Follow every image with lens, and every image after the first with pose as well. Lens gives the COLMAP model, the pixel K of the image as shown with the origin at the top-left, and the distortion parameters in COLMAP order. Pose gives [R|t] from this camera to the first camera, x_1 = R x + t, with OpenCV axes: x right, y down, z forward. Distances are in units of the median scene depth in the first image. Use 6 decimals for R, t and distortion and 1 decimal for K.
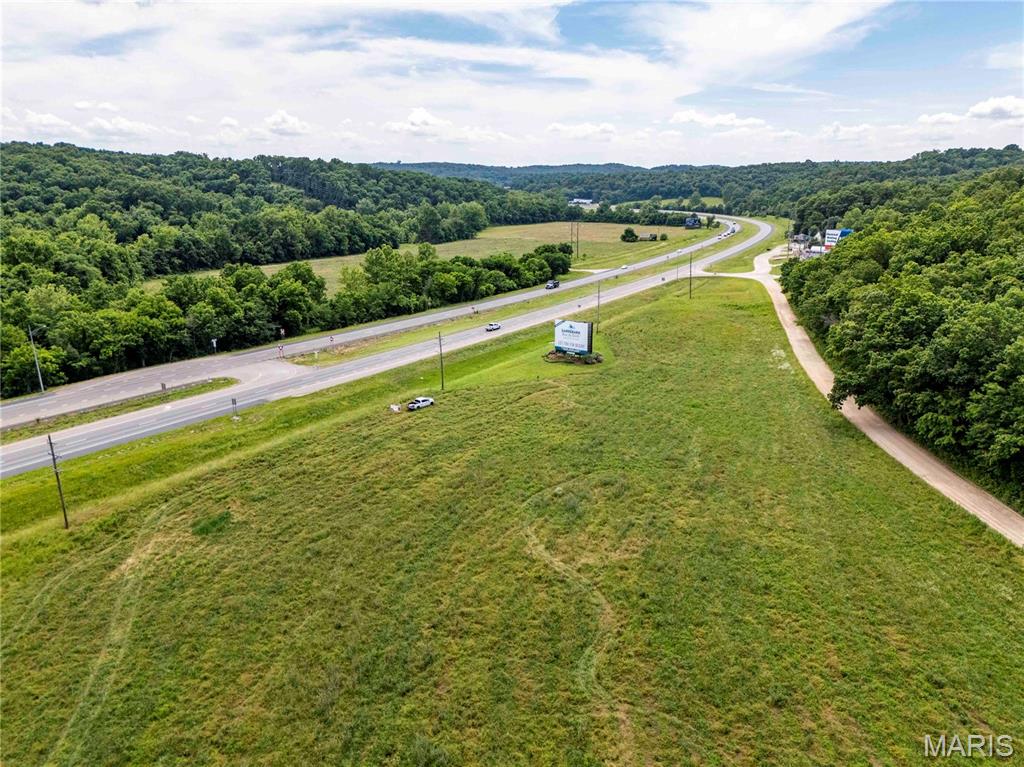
lens RADIAL K [[760.5, 0, 512.0], [0, 760.5, 383.5], [0, 0, 1]] dist [0.029573, -0.003292]
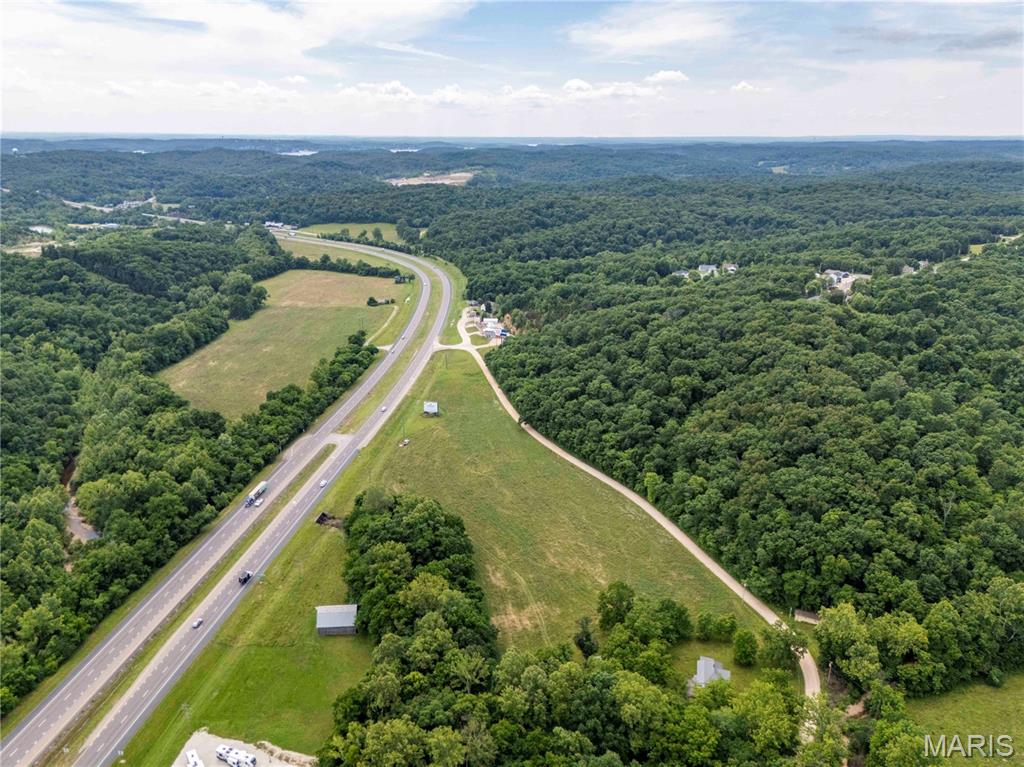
lens RADIAL K [[760.5, 0, 512.0], [0, 760.5, 383.5], [0, 0, 1]] dist [0.029573, -0.003292]
pose [[0.894288, -0.141015, 0.424693, -0.838954], [0.118163, 0.989780, 0.079827, -0.339118], [-0.431610, -0.021205, 0.901811, -1.688646]]
